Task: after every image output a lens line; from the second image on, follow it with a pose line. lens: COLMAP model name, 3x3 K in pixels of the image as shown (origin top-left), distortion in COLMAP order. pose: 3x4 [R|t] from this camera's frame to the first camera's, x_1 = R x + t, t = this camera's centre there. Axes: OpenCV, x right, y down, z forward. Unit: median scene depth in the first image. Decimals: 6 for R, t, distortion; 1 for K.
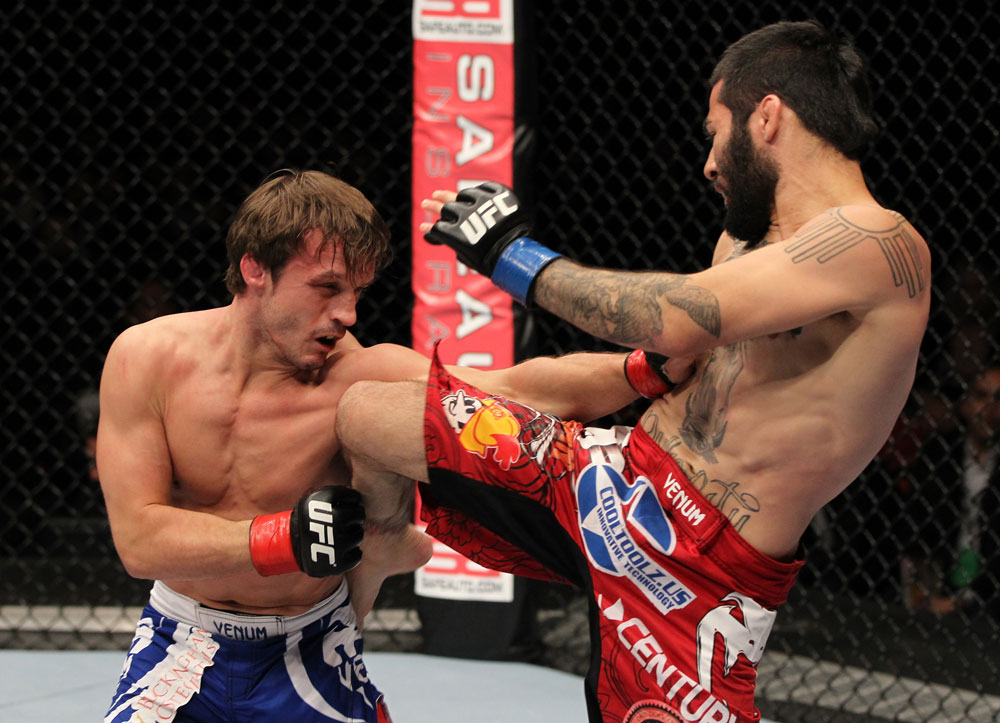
lens RADIAL K [[2447.8, 0, 500.9], [0, 2447.8, 366.4], [0, 0, 1]] dist [-0.093732, 0.000000]
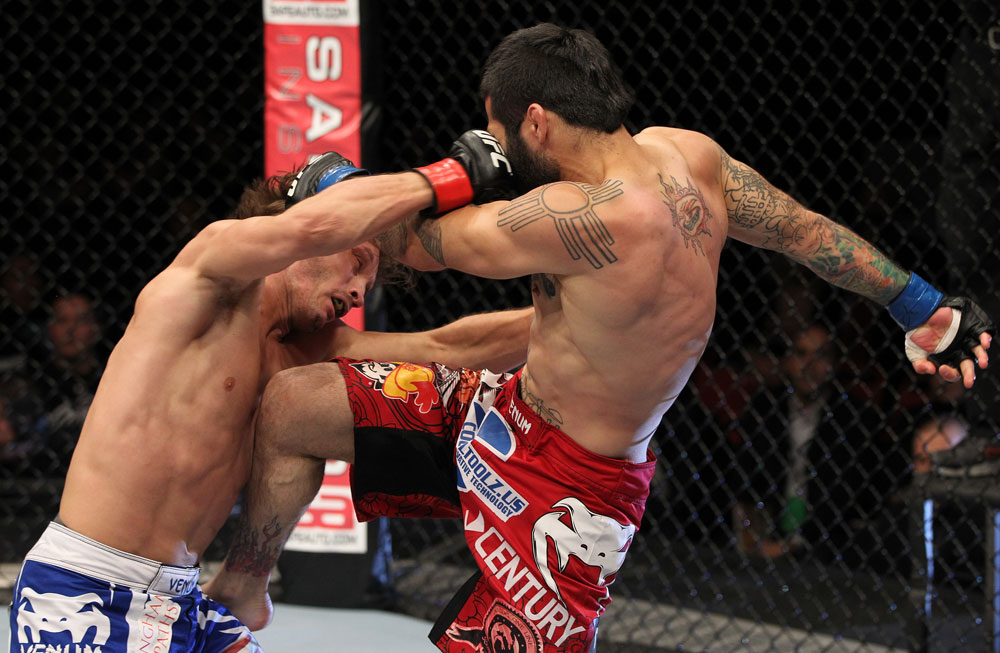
lens RADIAL K [[3032.5, 0, 501.3], [0, 3032.5, 324.3], [0, 0, 1]] dist [-0.130420, 0.000000]
pose [[0.998109, -0.014837, 0.059650, -0.013620], [0.015991, 0.999693, -0.018910, 0.022948], [-0.059352, 0.019828, 0.998040, -0.309967]]
